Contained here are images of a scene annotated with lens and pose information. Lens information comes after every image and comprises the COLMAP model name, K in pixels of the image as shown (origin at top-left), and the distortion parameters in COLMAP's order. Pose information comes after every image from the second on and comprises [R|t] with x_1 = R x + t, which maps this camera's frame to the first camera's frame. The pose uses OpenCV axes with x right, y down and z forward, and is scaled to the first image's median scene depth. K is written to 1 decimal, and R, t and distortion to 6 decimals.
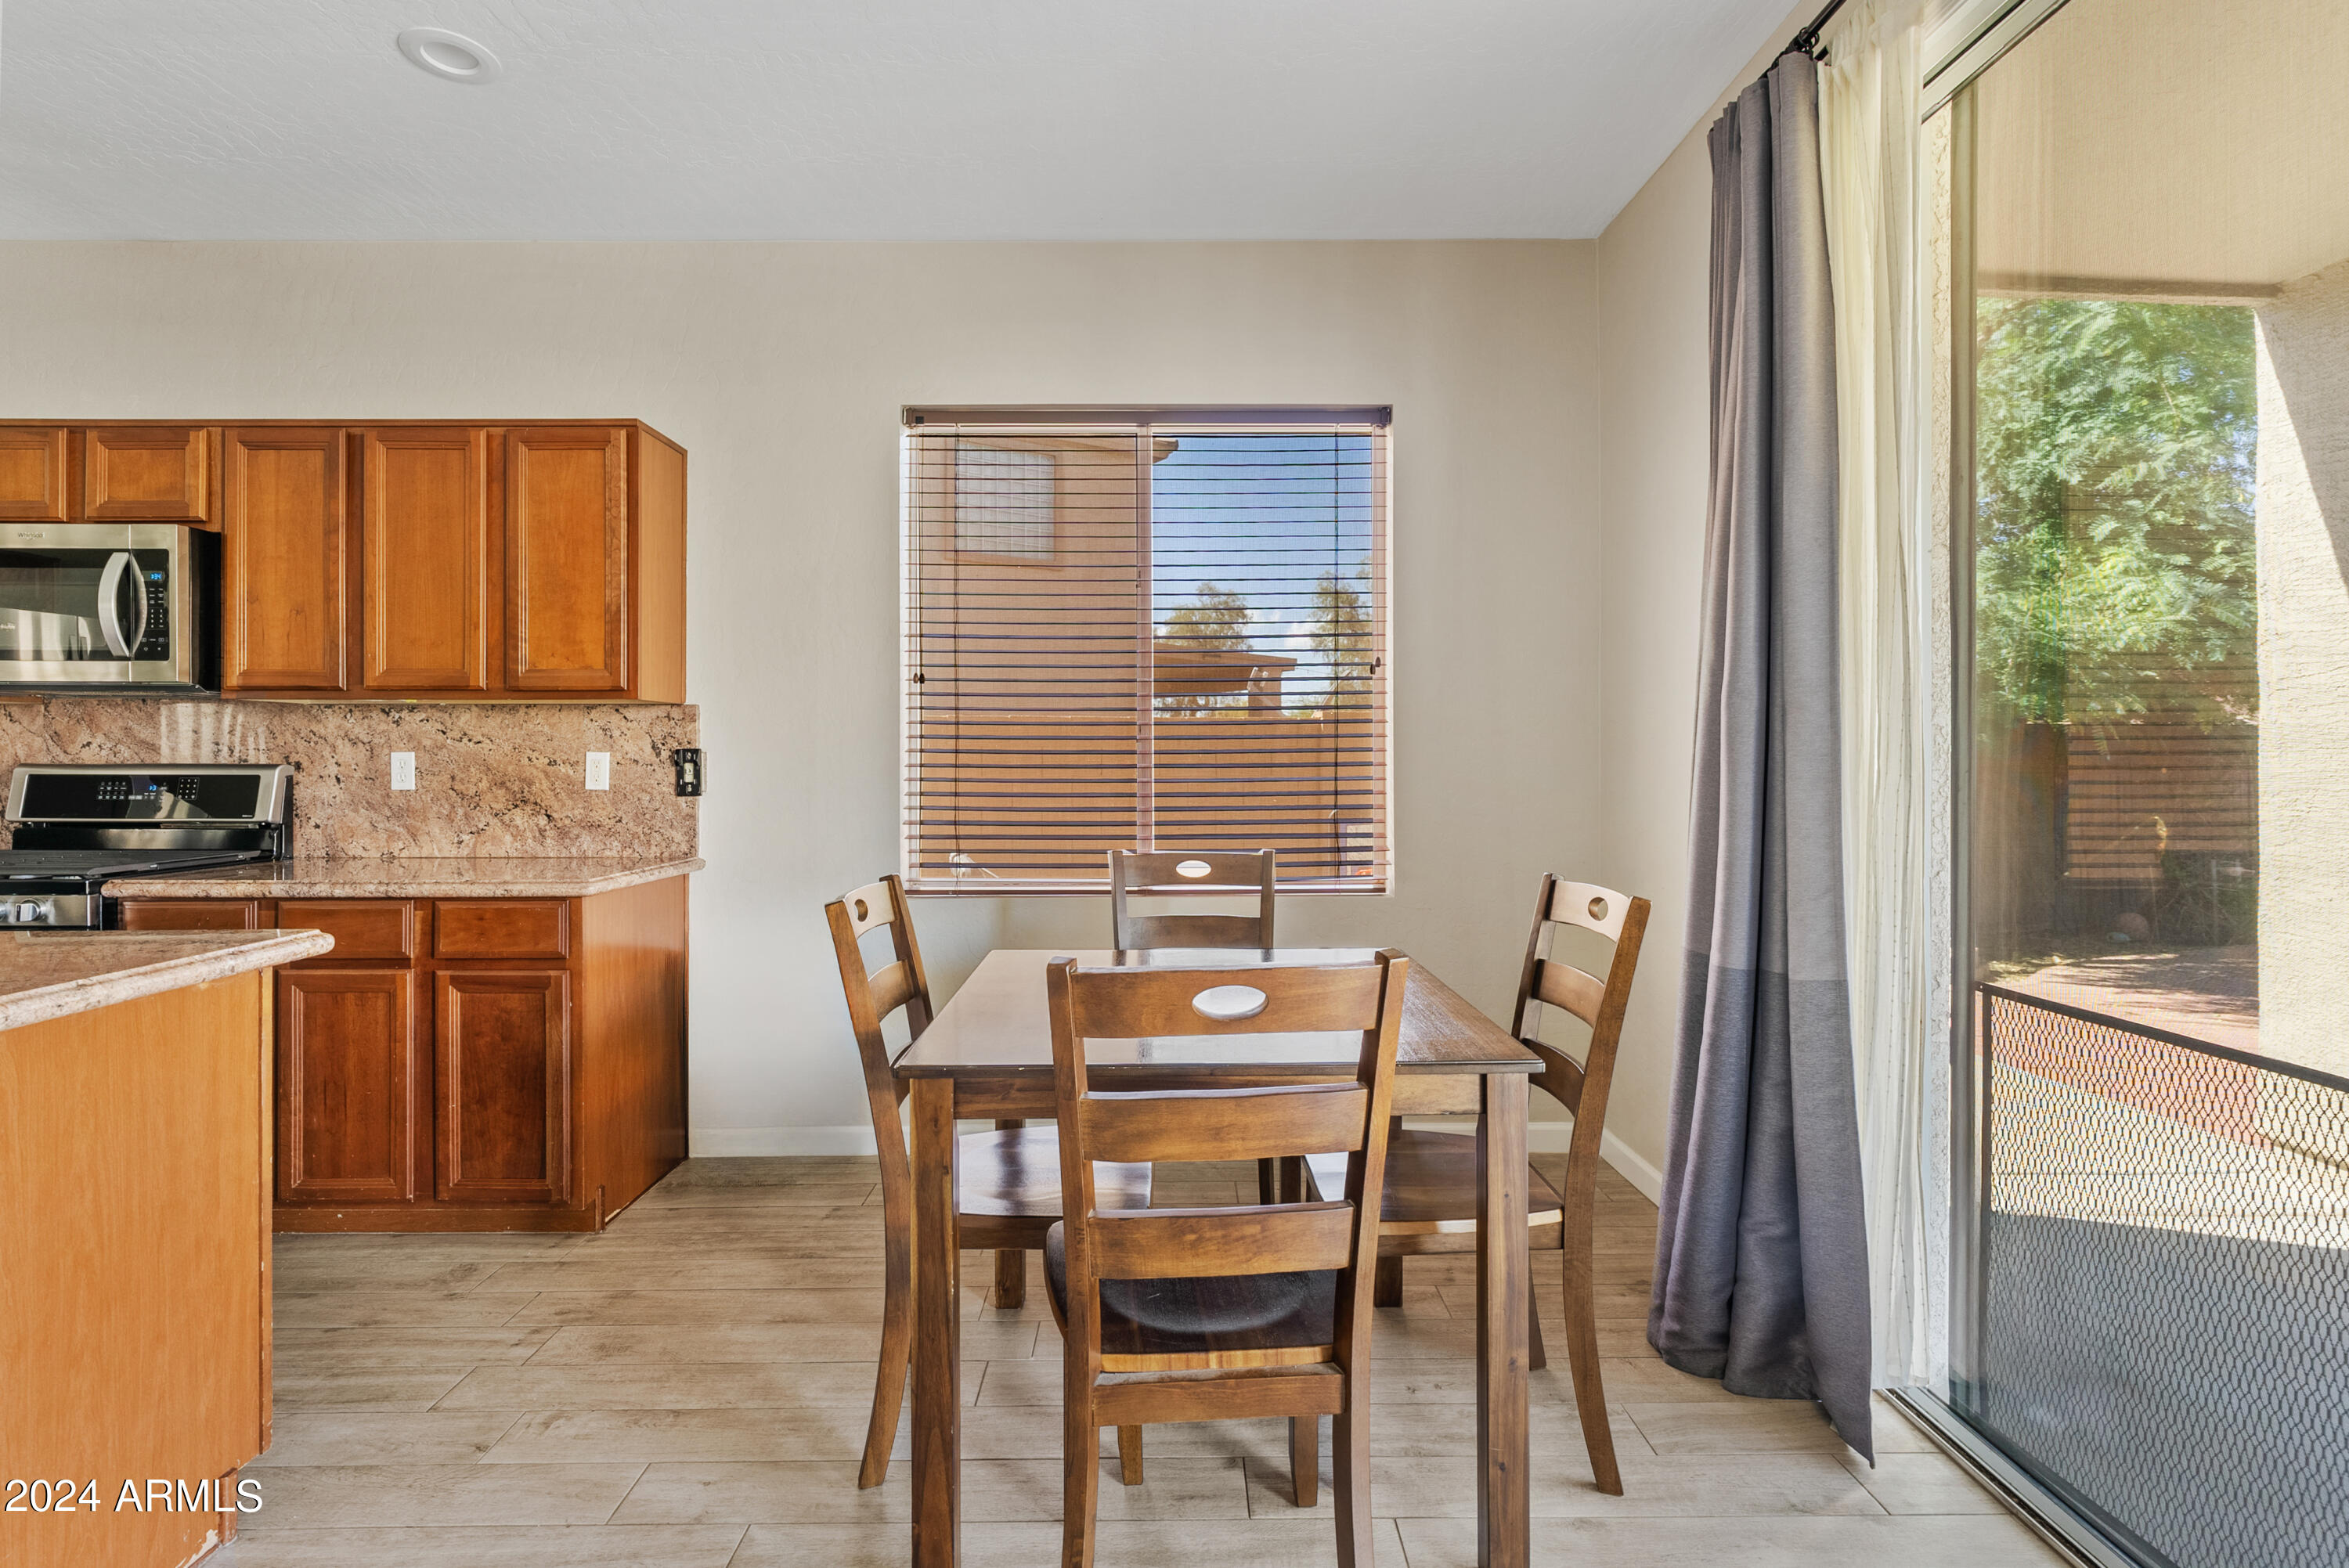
lens RADIAL K [[1118.4, 0, 1183.5], [0, 1118.4, 757.1], [0, 0, 1]] dist [-0.002854, 0.000611]
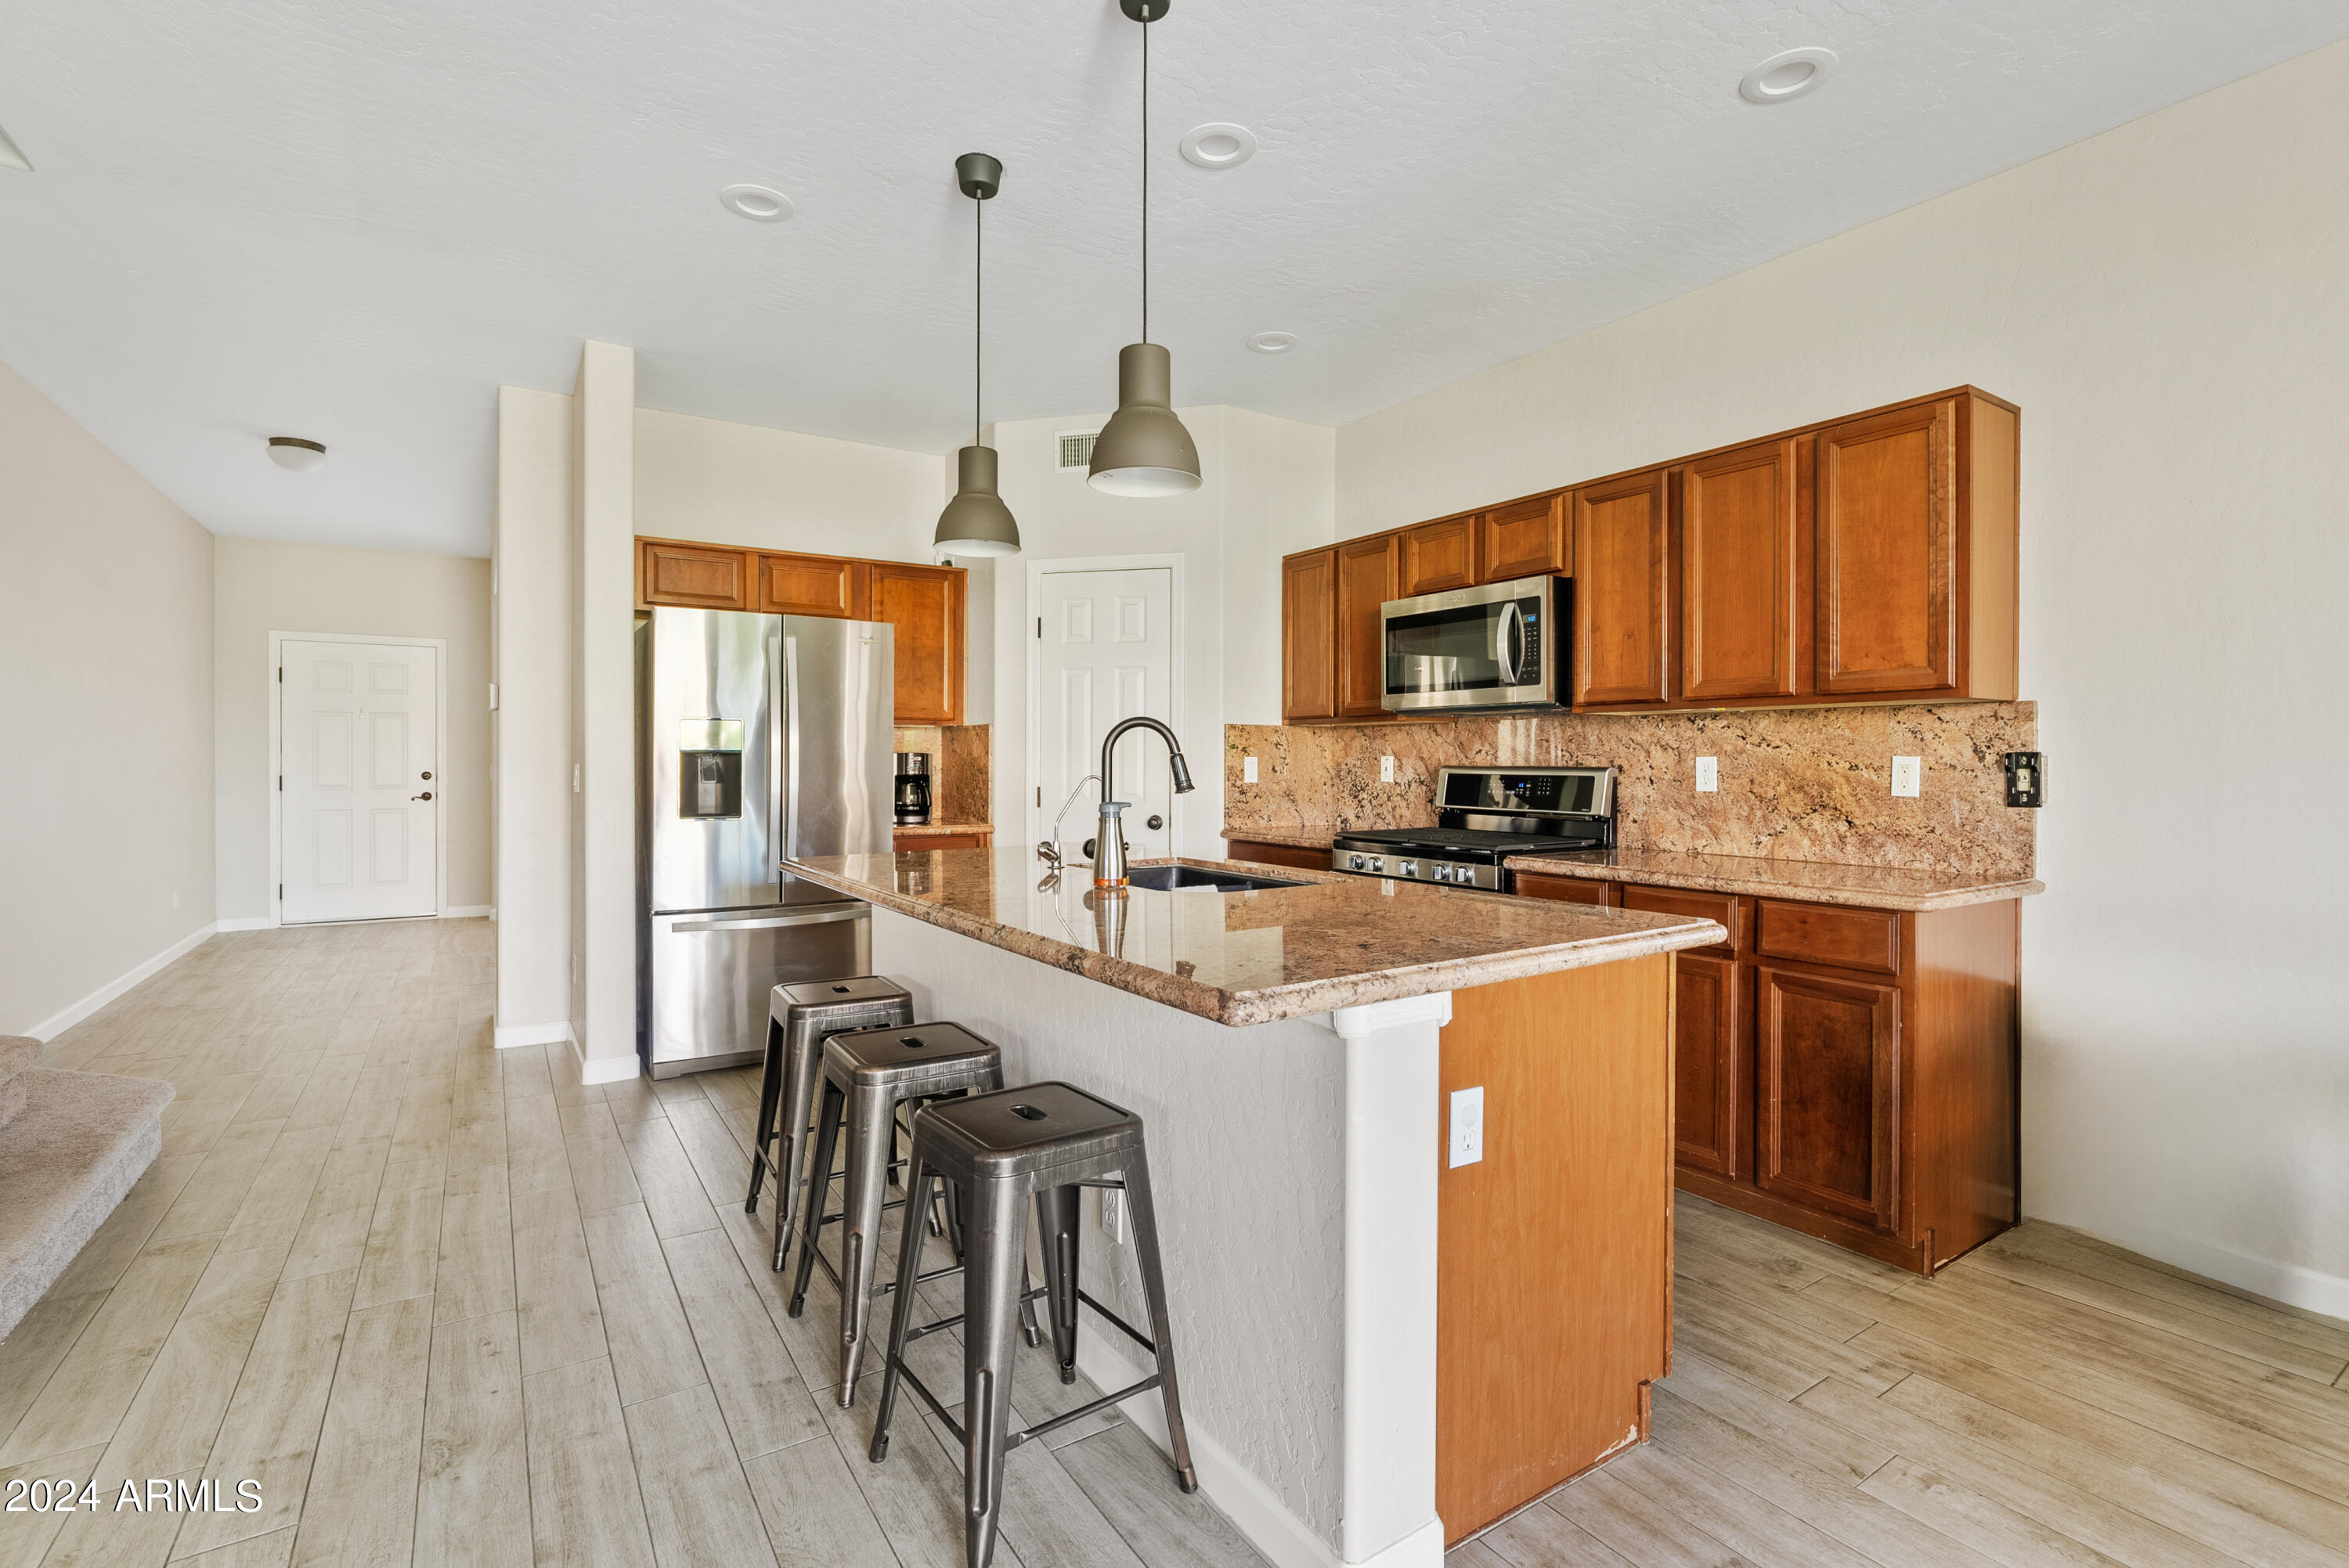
lens RADIAL K [[1118.4, 0, 1183.5], [0, 1118.4, 757.1], [0, 0, 1]] dist [-0.002854, 0.000611]
pose [[0.526483, -0.001751, -0.850184, -0.054477], [-0.001528, 0.999994, -0.003005, -0.000091], [0.850184, 0.002881, 0.526477, -0.006303]]
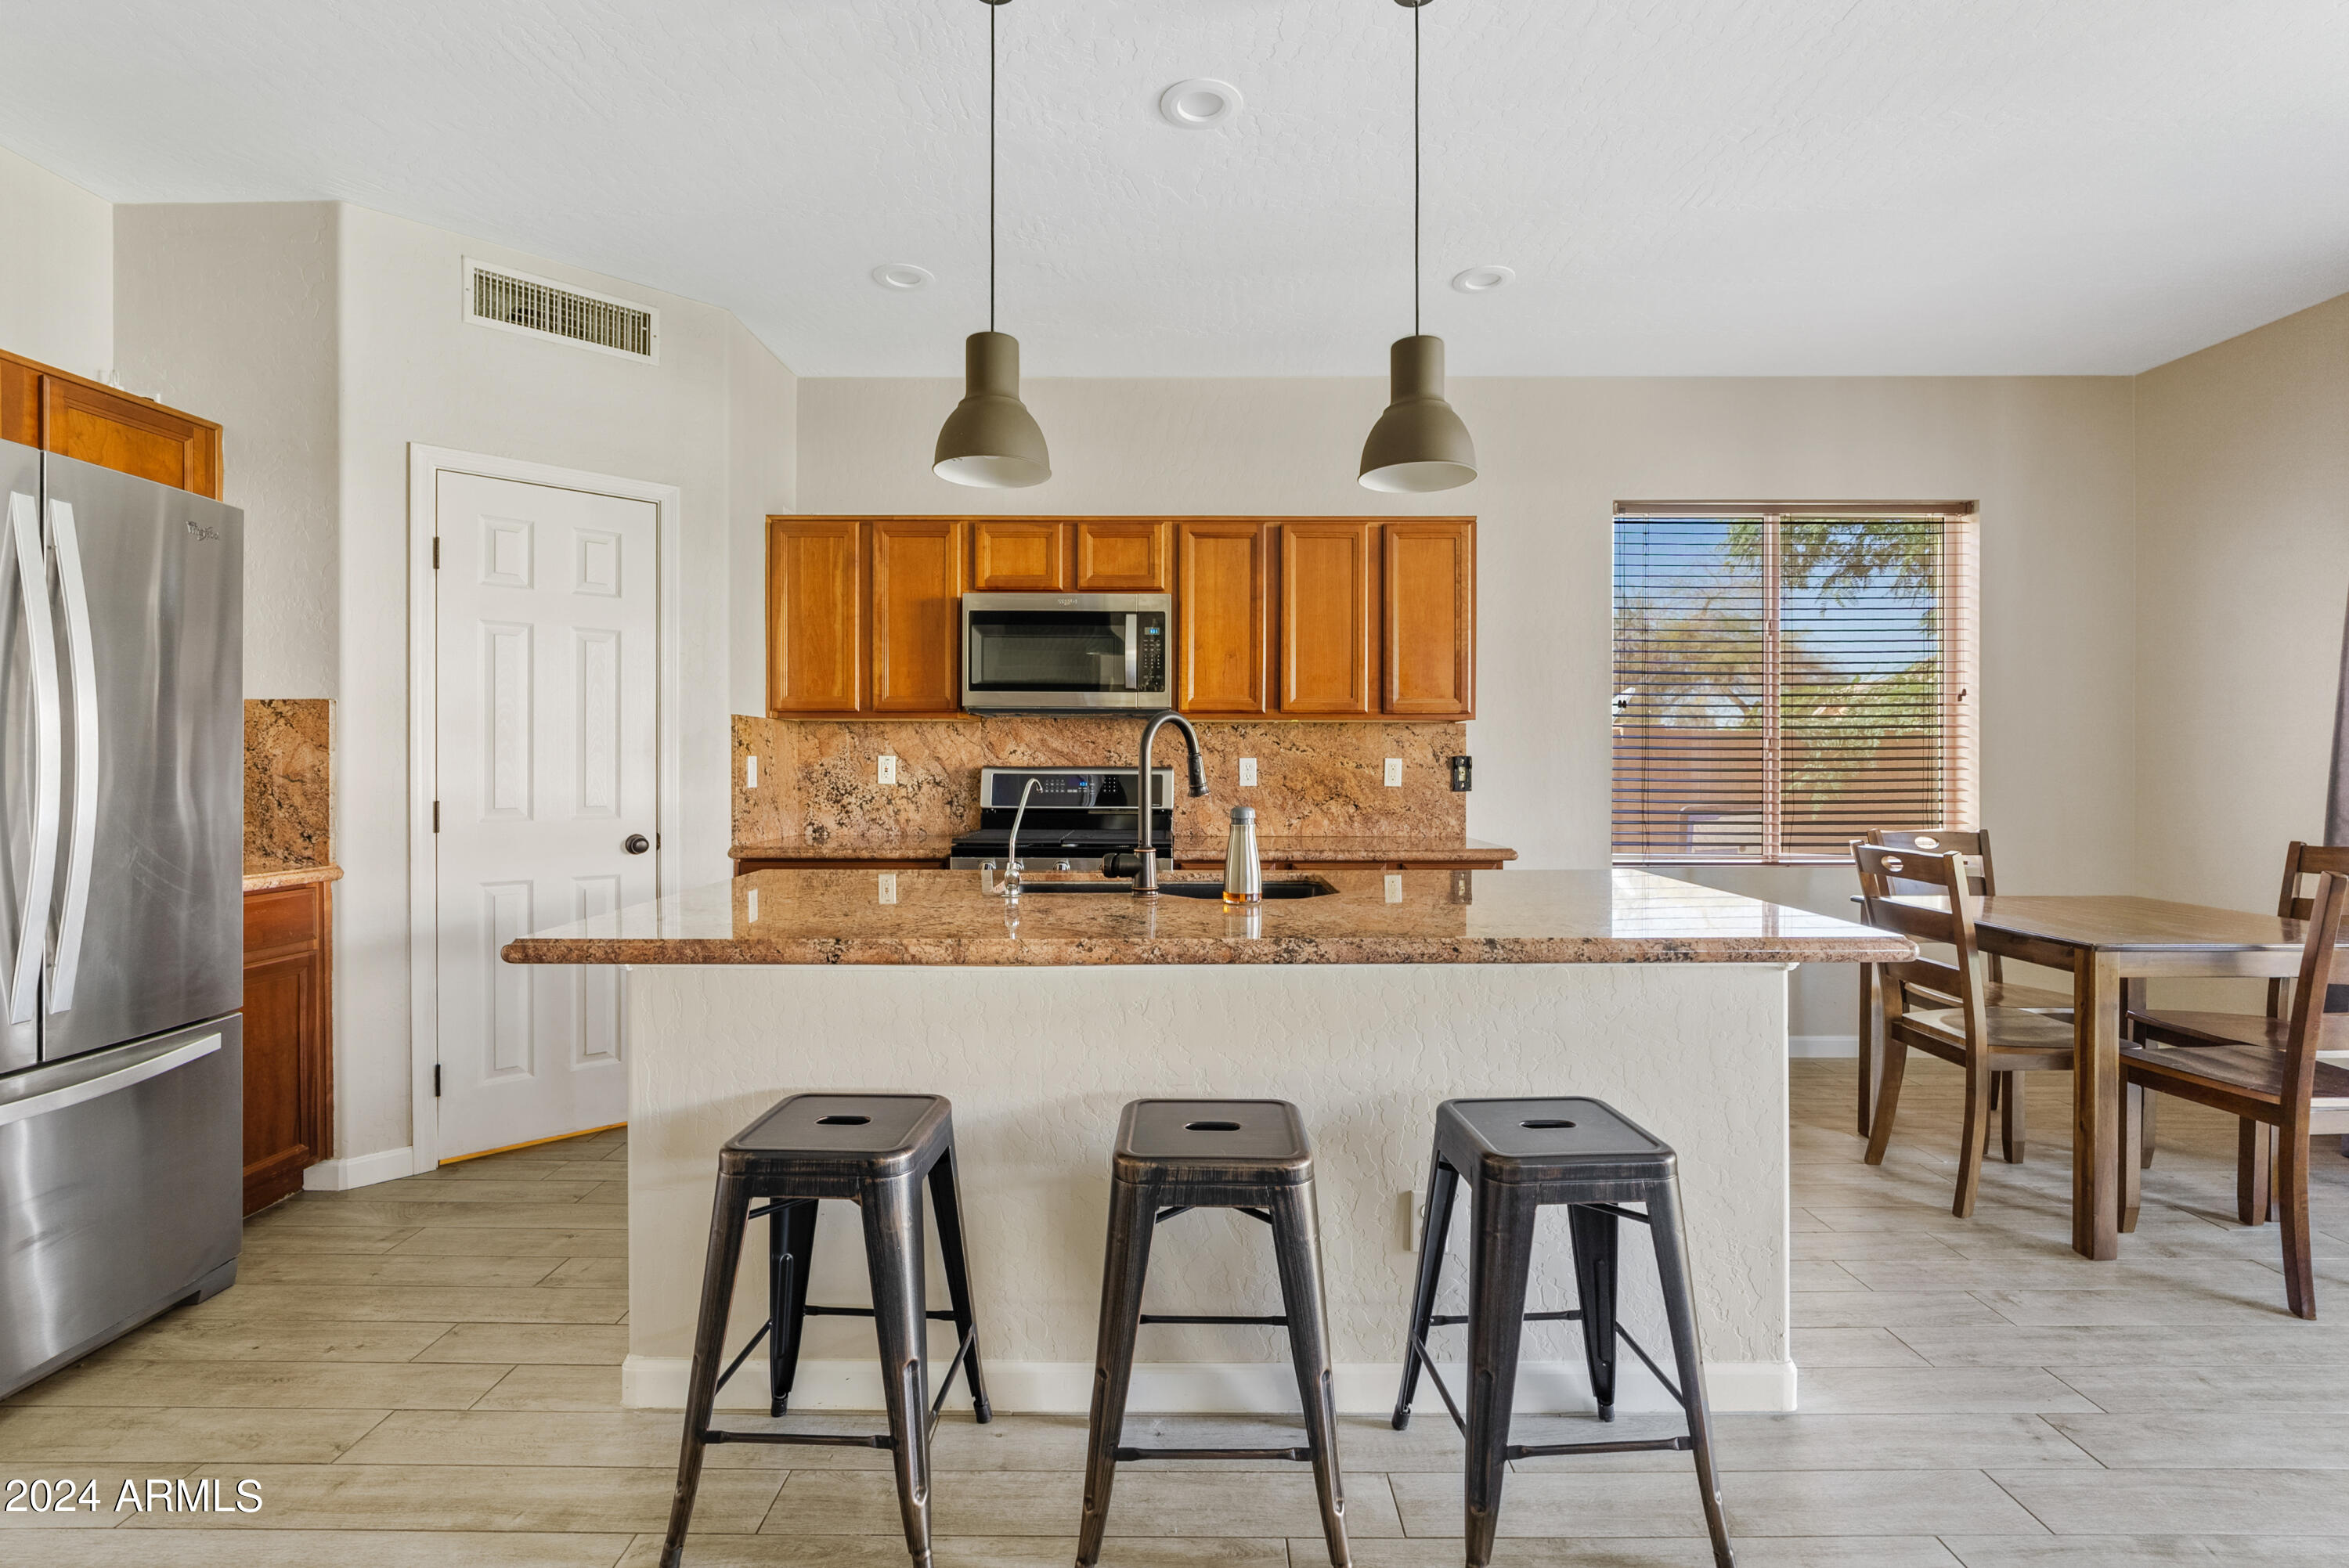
lens RADIAL K [[1085.5, 0, 1174.2], [0, 1085.5, 768.9], [0, 0, 1]] dist [-0.001805, -0.000178]
pose [[0.999994, 0.002167, -0.002857, -0.928854], [-0.002146, 0.999970, 0.007421, -0.001070], [0.002873, -0.007415, 0.999968, -0.366338]]
